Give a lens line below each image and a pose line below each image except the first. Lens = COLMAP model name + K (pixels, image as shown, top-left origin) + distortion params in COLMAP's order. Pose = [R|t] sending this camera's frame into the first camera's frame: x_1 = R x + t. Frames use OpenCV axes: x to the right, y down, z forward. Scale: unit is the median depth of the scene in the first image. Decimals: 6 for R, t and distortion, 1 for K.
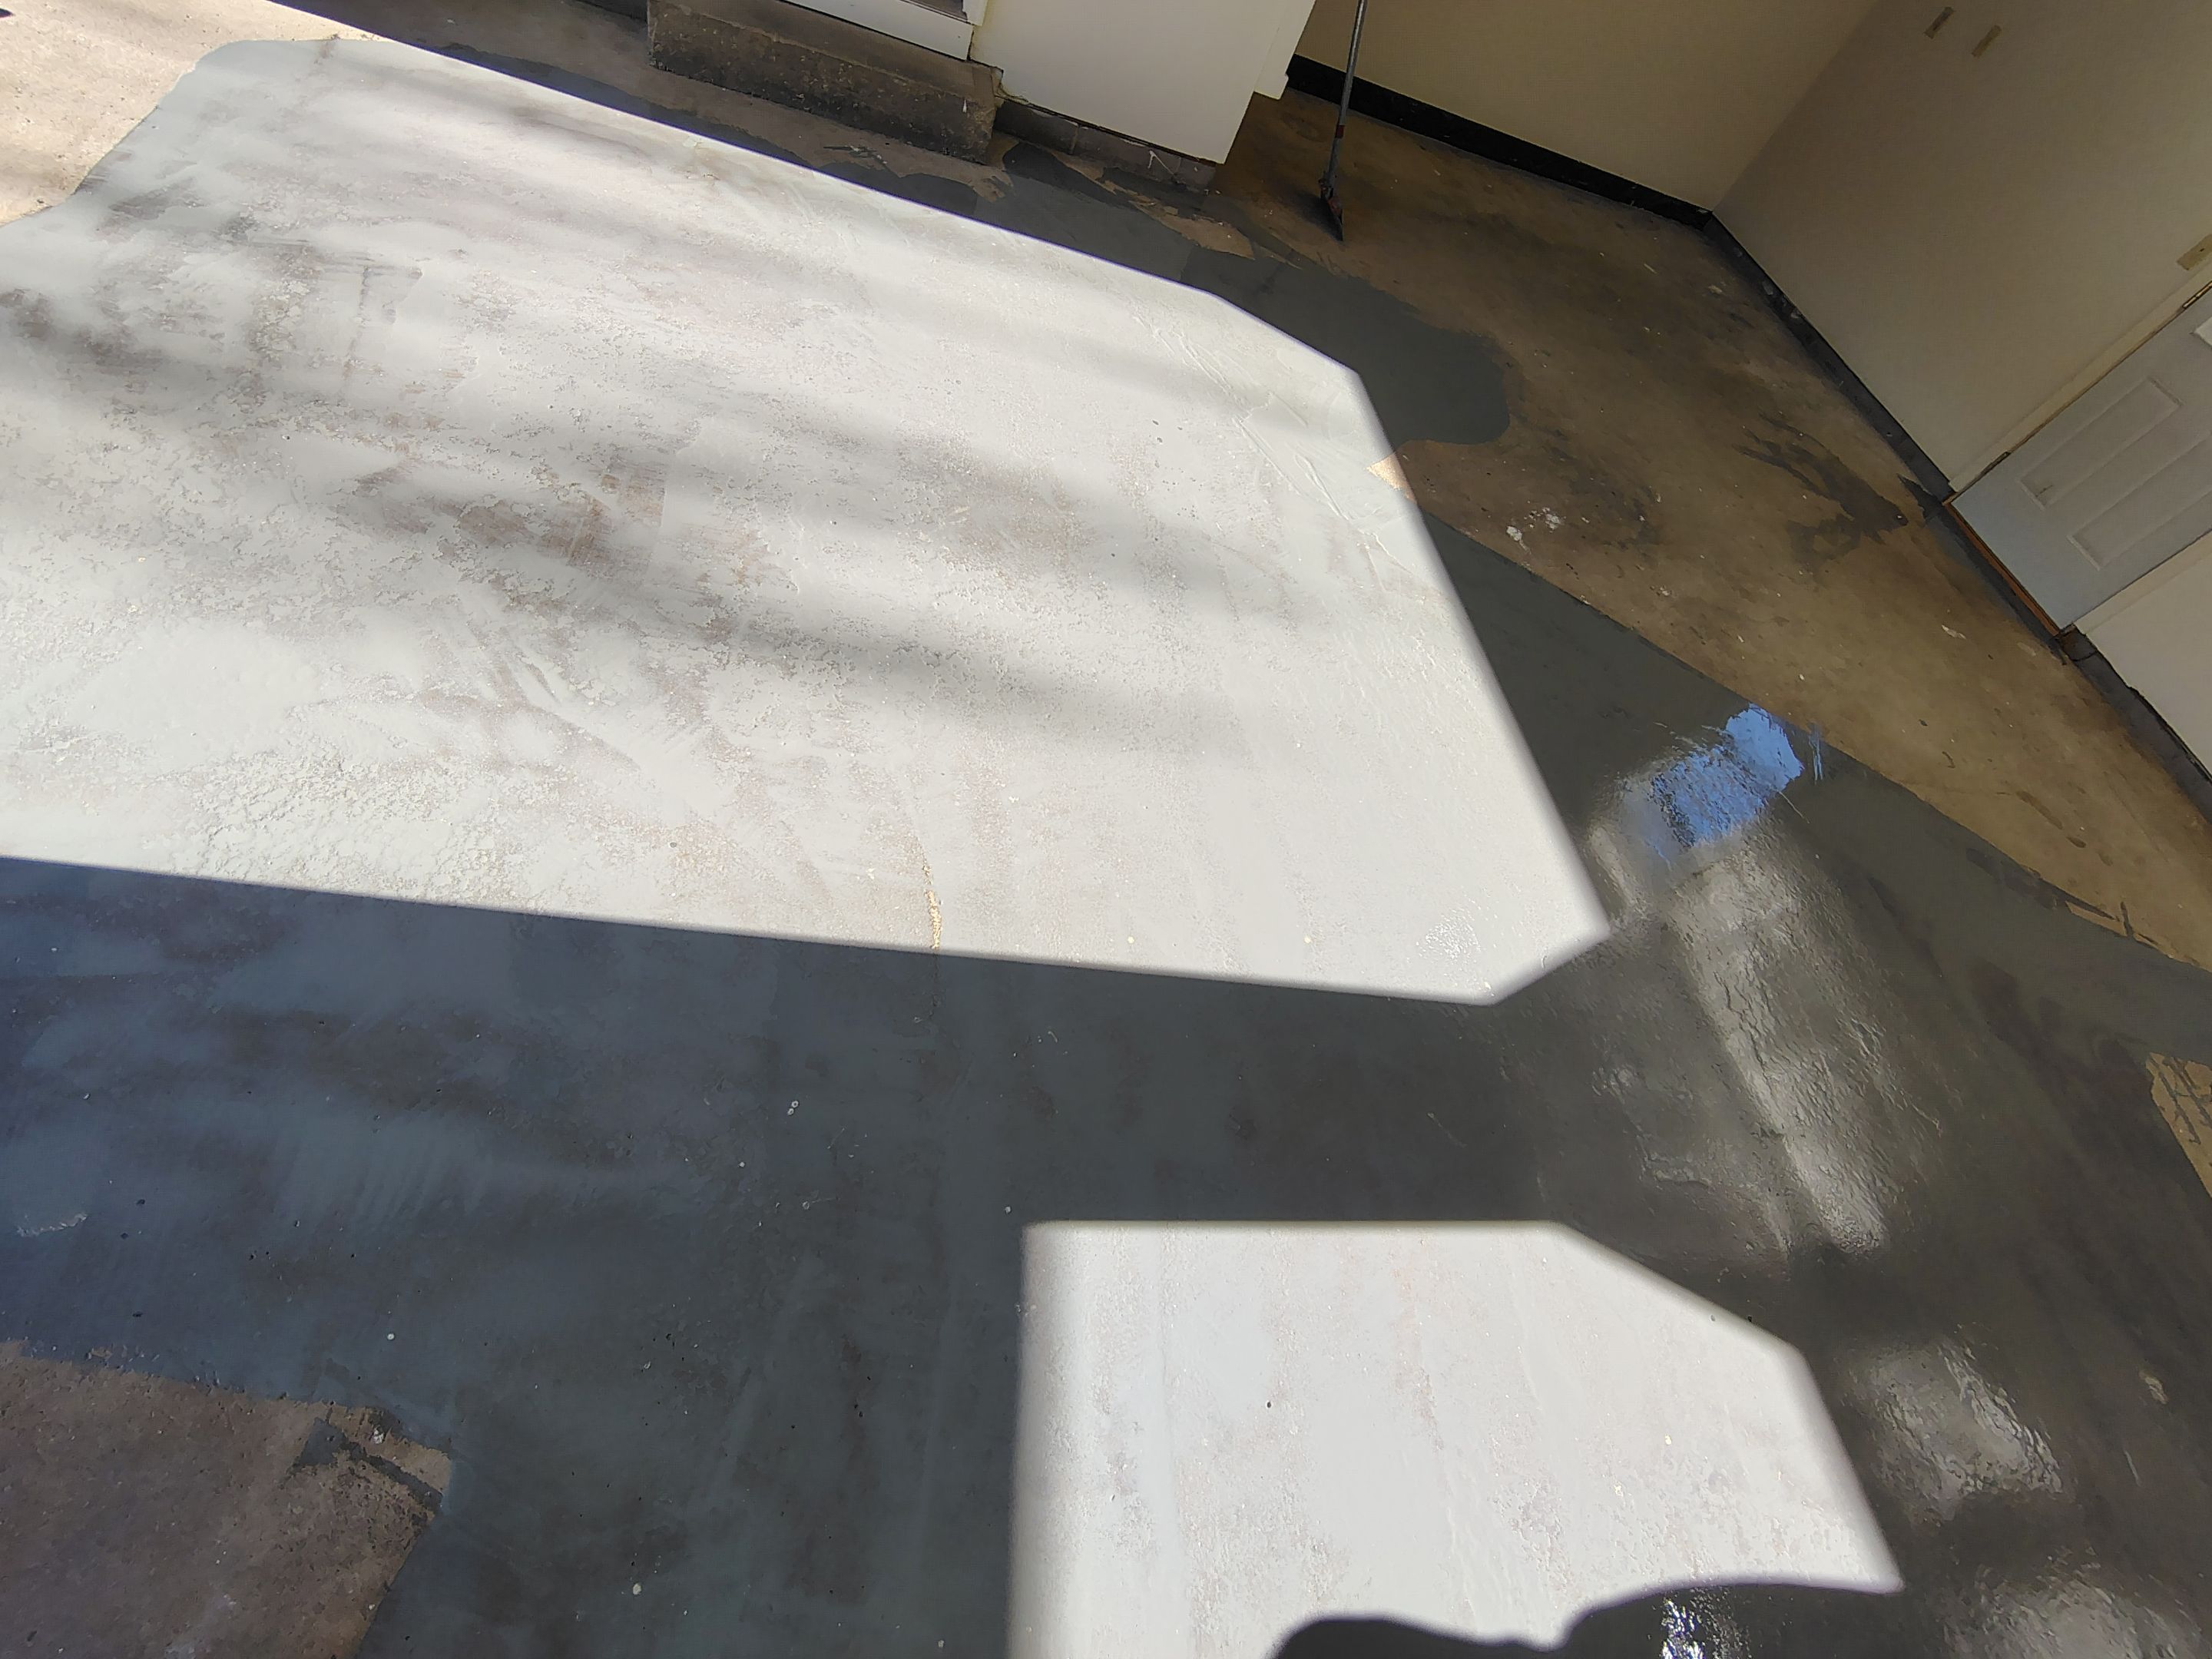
lens RADIAL K [[1068.6, 0, 1131.9], [0, 1068.6, 820.5], [0, 0, 1]] dist [-0.002972, -0.001339]
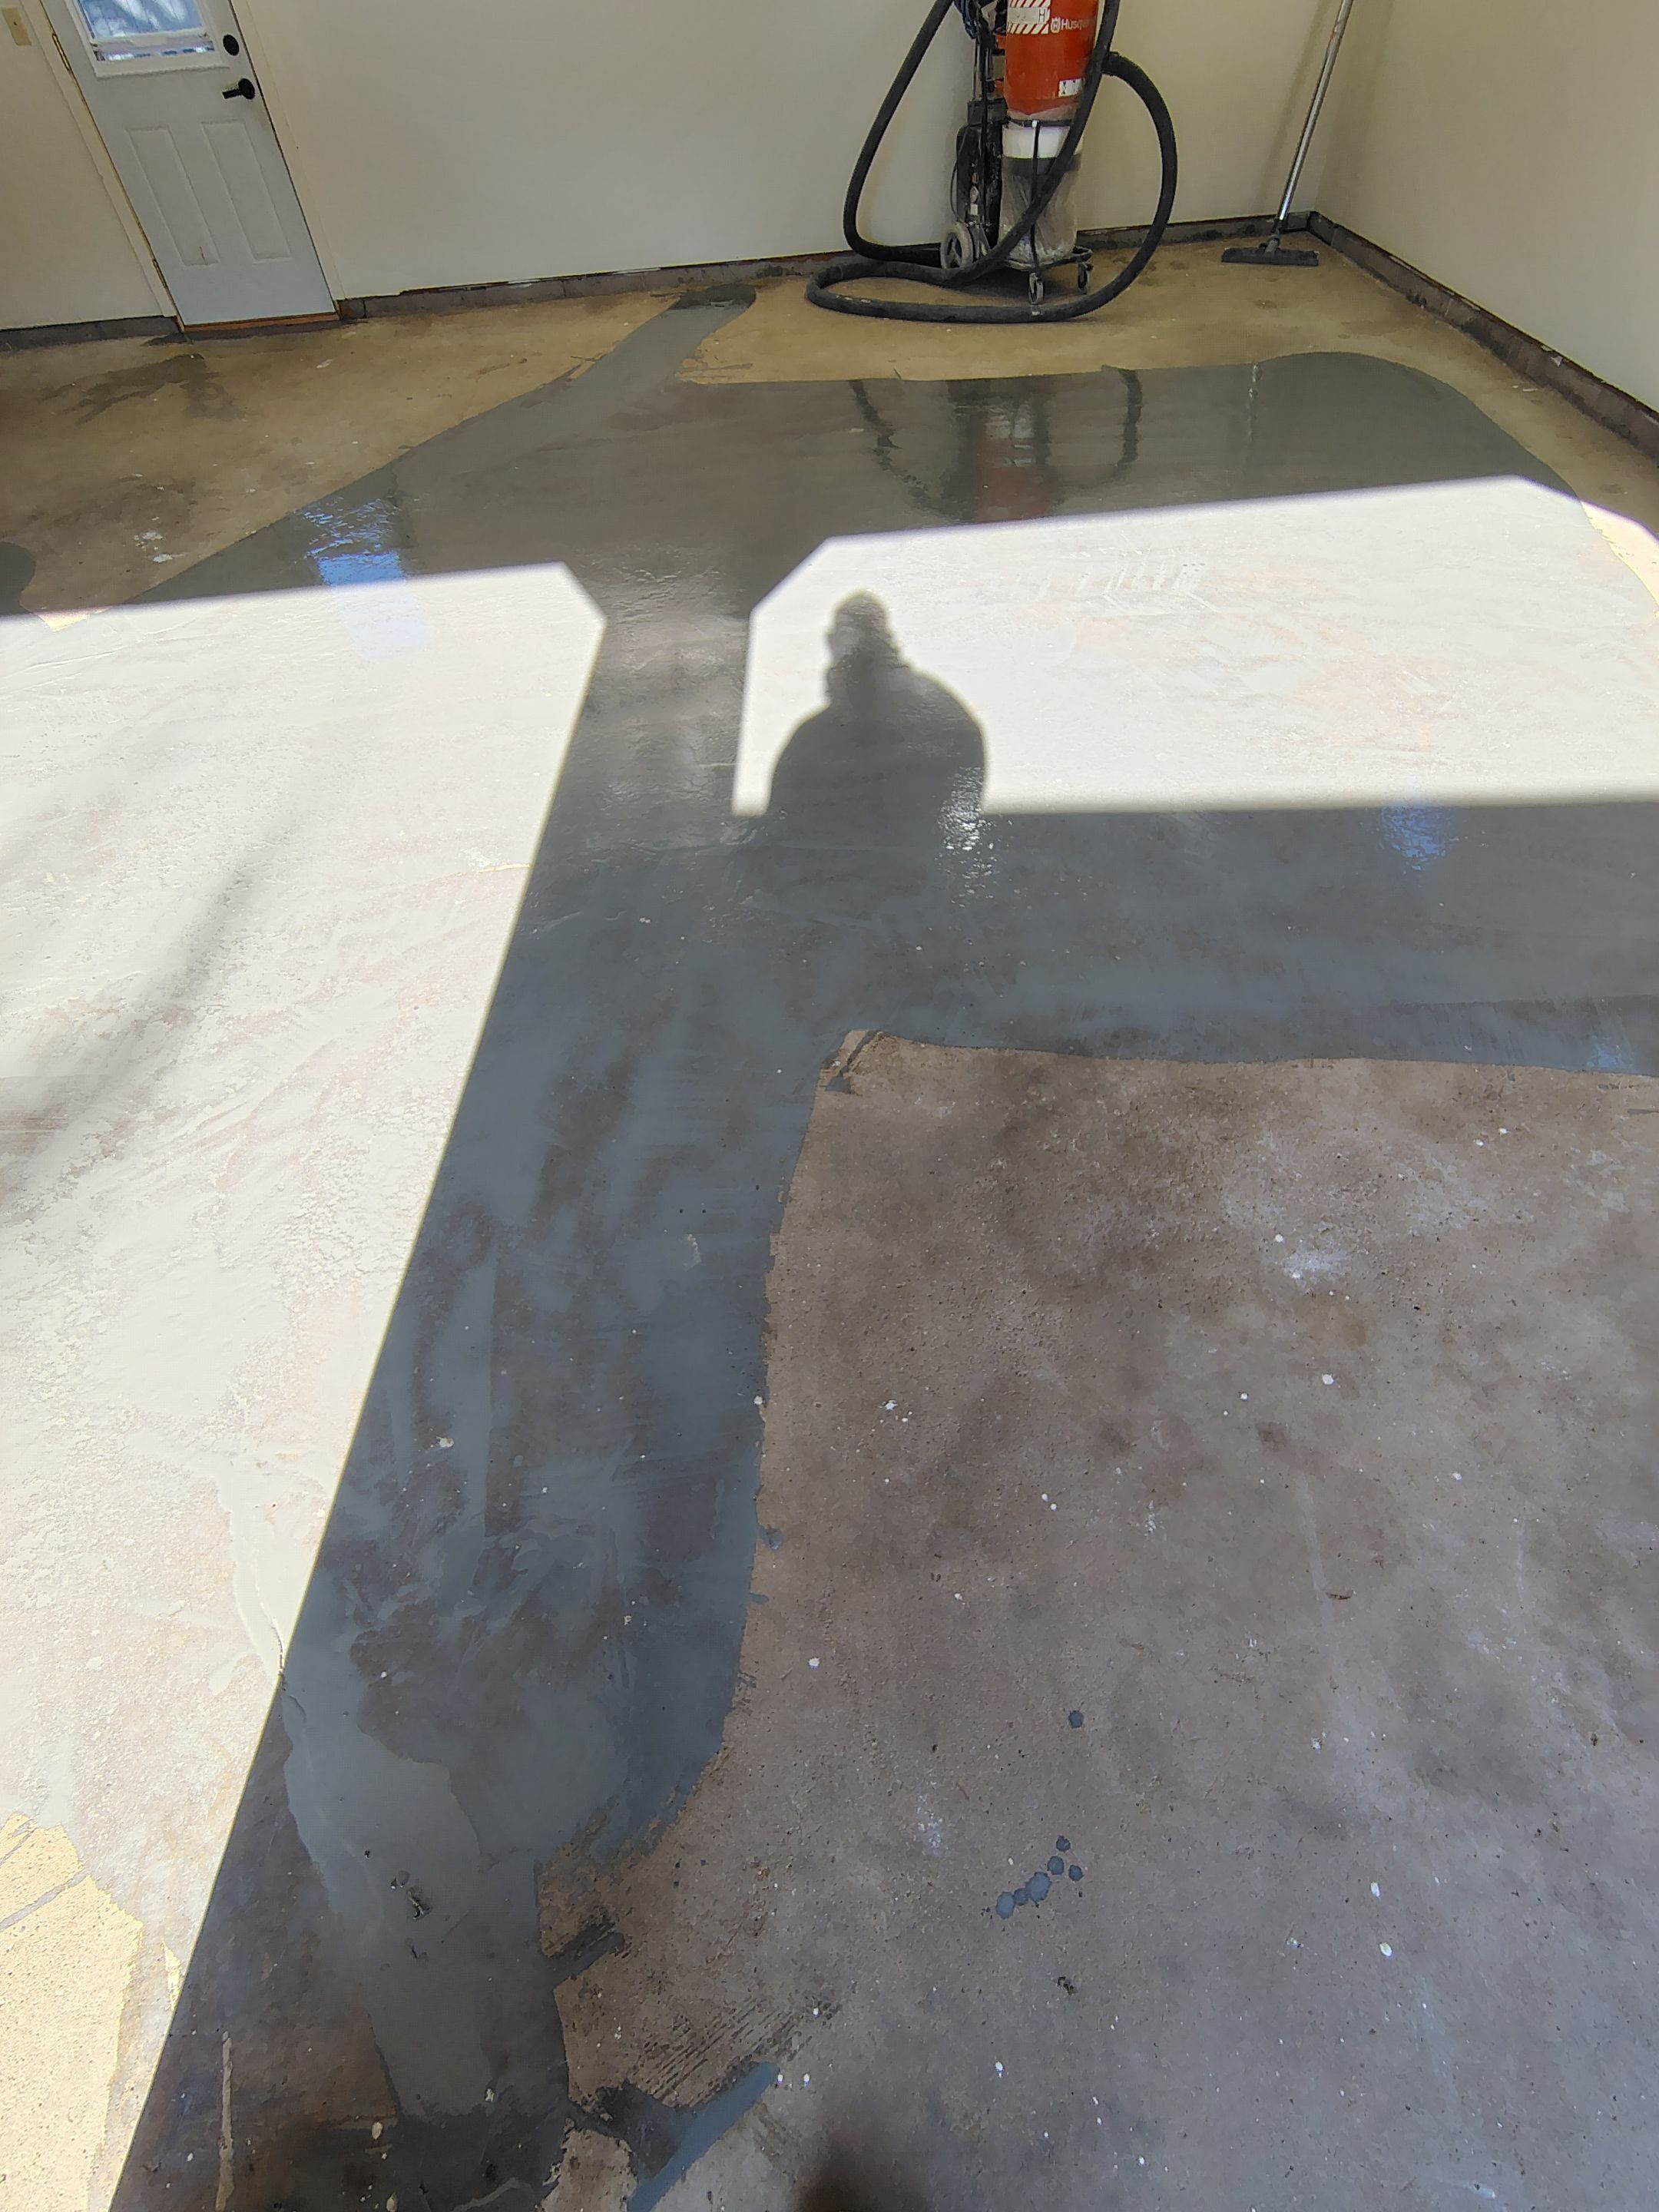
lens RADIAL K [[1044.2, 0, 836.5], [0, 1044.2, 1053.5], [0, 0, 1]] dist [-0.009849, 0.006168]
pose [[0.067105, -0.934401, 0.349846, -0.710269], [0.848182, 0.238078, 0.473188, -0.100111], [-0.525438, 0.264980, 0.808518, -0.163707]]
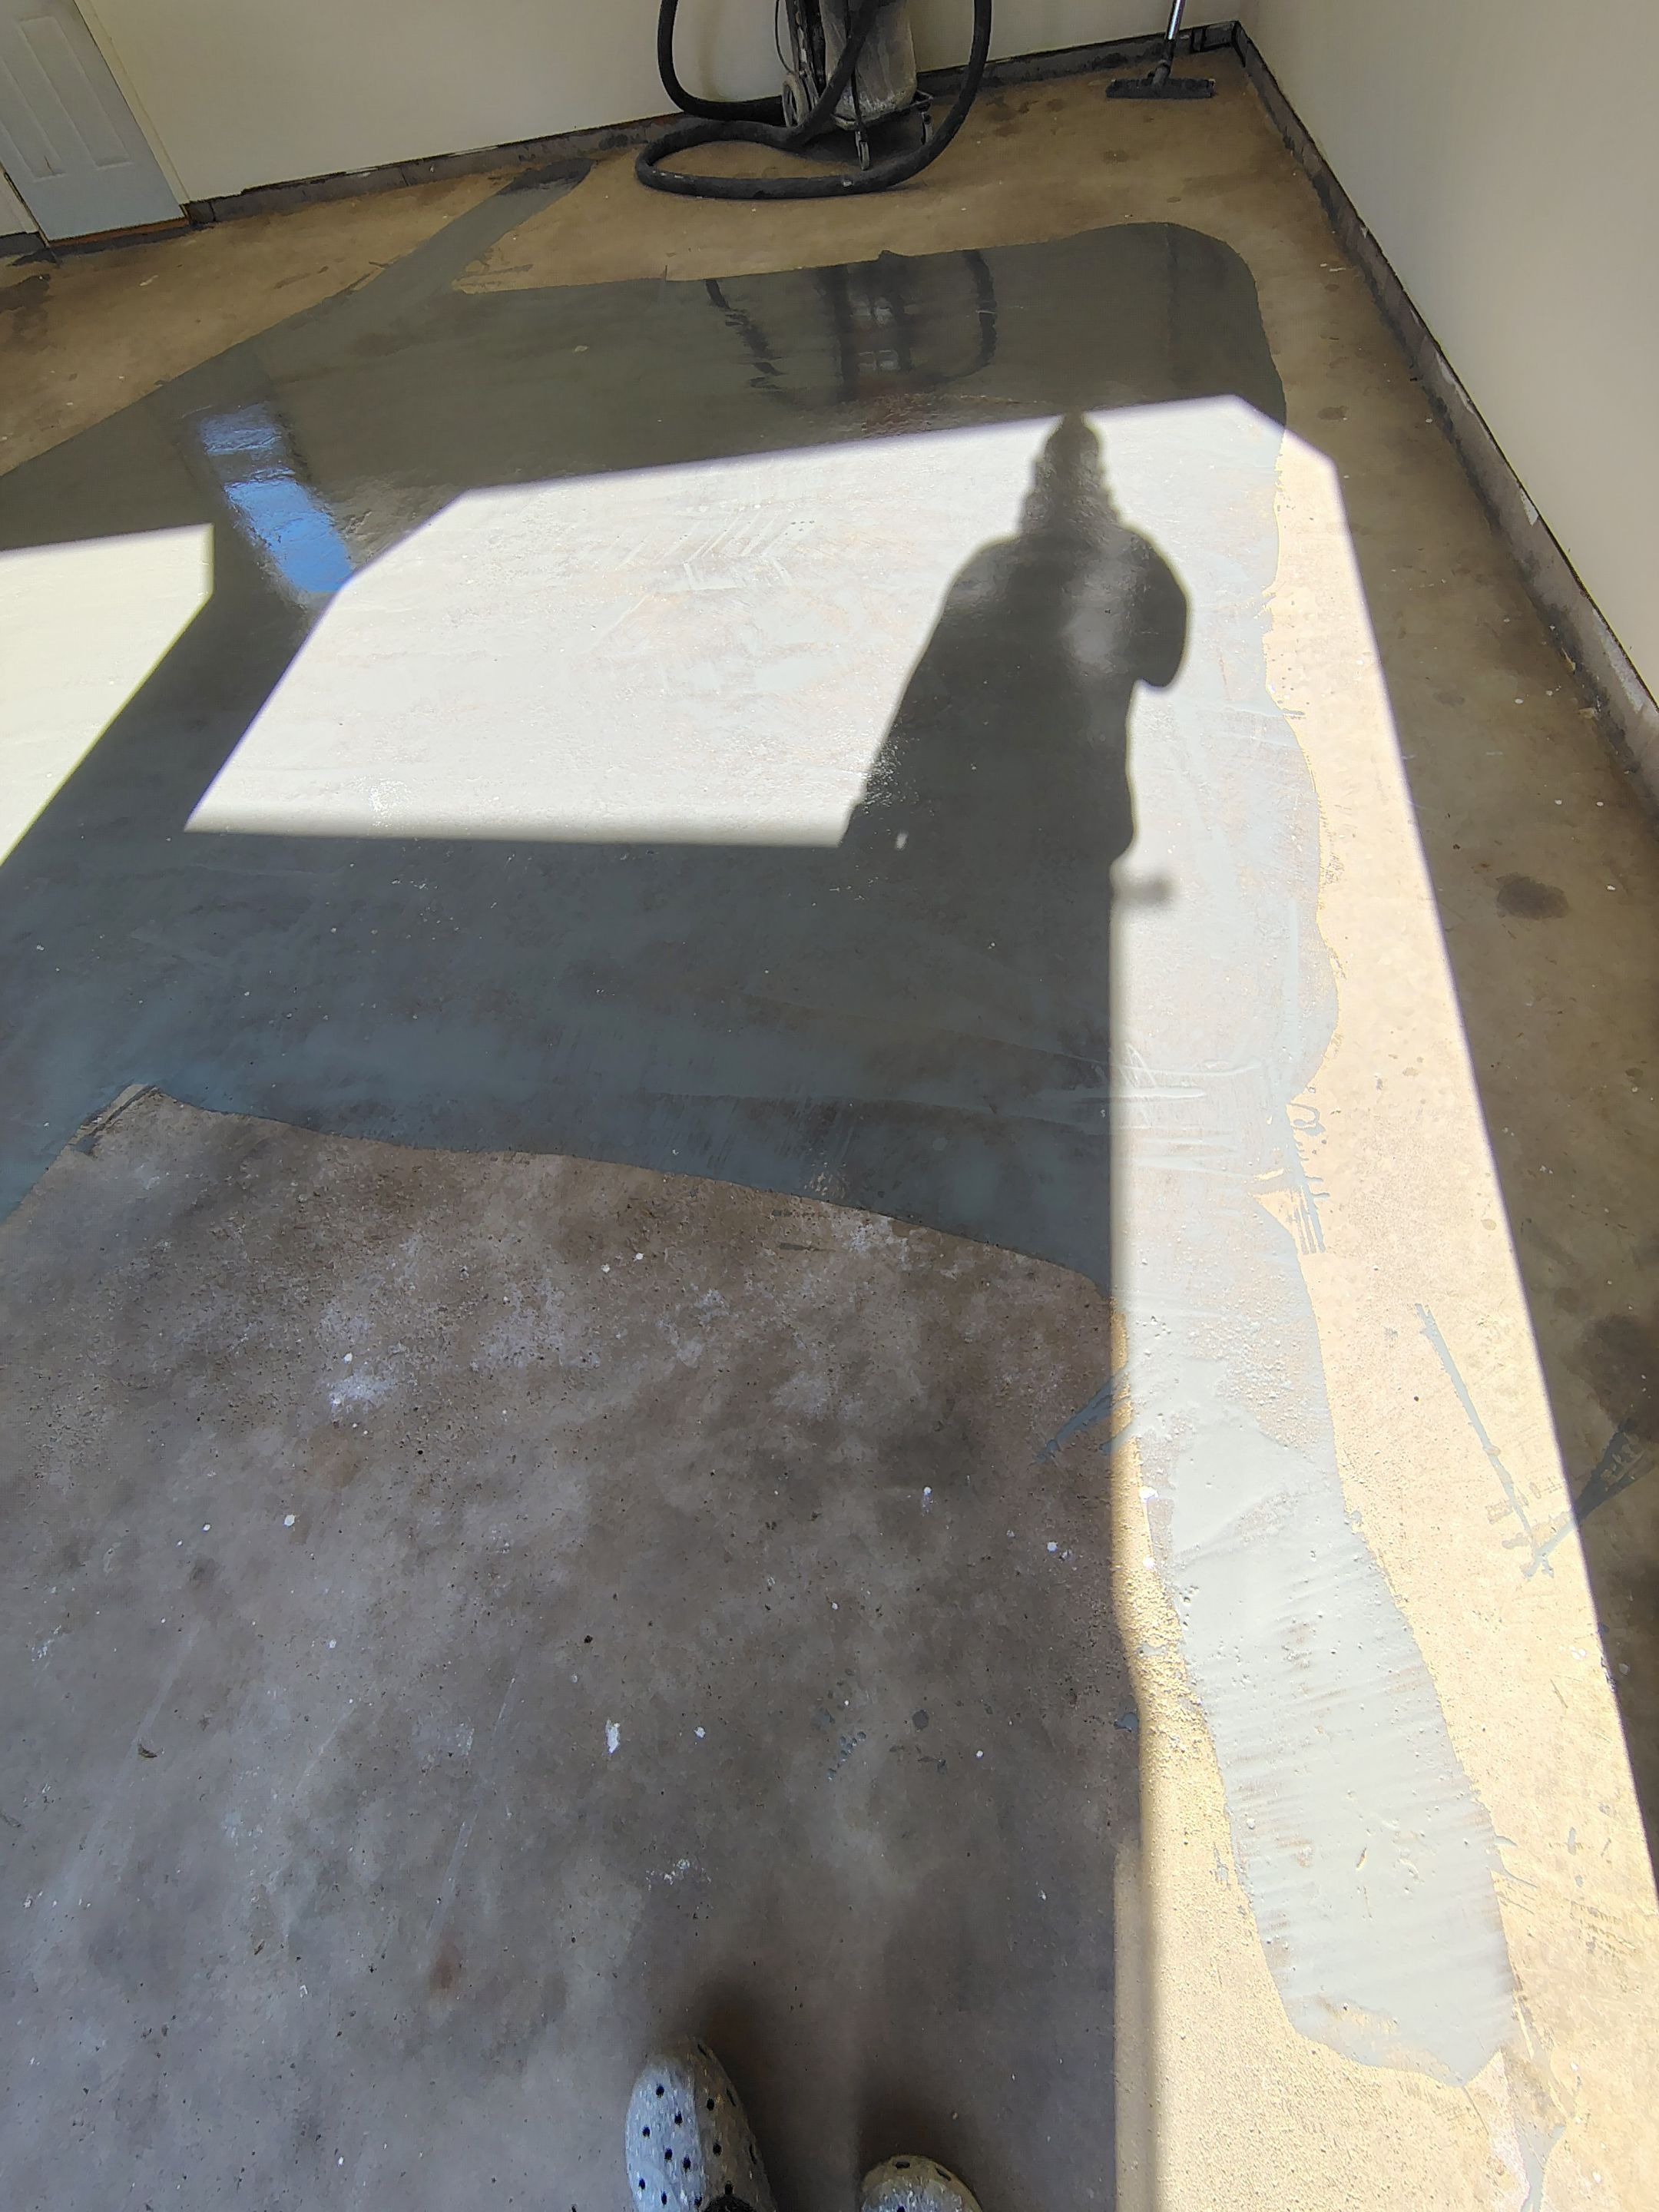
lens RADIAL K [[1044.2, 0, 836.5], [0, 1044.2, 1053.5], [0, 0, 1]] dist [-0.009849, 0.006168]
pose [[0.150964, -0.962155, 0.226864, -0.455561], [0.898294, 0.229319, 0.374807, 0.553716], [-0.412647, 0.147208, 0.898917, -0.520001]]
